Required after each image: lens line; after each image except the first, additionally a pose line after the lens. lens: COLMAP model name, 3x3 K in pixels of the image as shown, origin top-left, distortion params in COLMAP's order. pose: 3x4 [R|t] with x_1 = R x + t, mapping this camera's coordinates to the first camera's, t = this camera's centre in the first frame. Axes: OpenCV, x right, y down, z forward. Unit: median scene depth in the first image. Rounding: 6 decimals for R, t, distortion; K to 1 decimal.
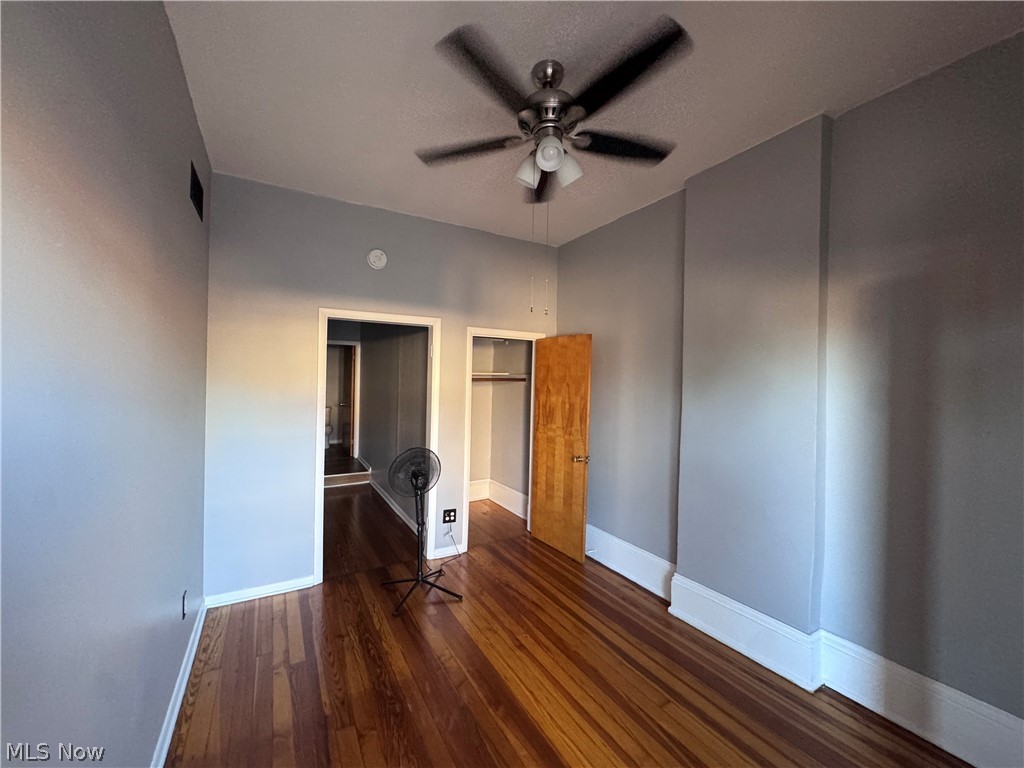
lens RADIAL K [[407.6, 0, 509.8], [0, 407.6, 382.0], [0, 0, 1]] dist [-0.002391, -0.000054]
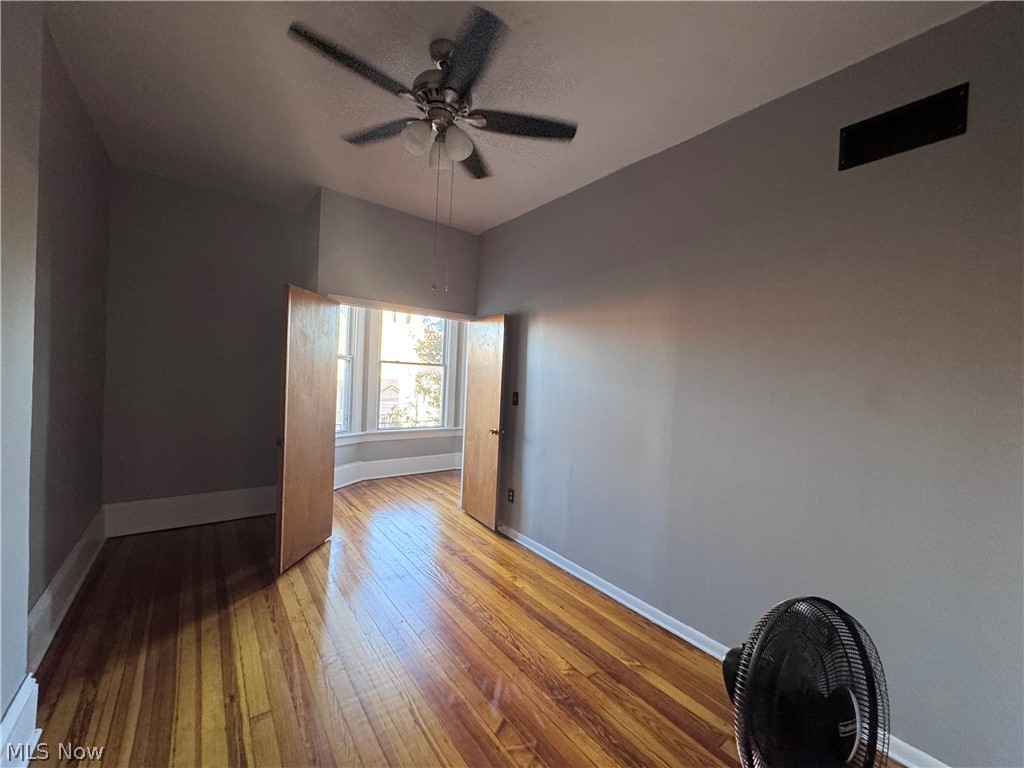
lens RADIAL K [[407.6, 0, 509.8], [0, 407.6, 382.0], [0, 0, 1]] dist [-0.002391, -0.000054]
pose [[-0.989168, -0.050013, -0.138003, 0.012990], [-0.051434, 0.998654, 0.006749, 0.046350], [0.137479, 0.013774, -0.990409, 1.973107]]
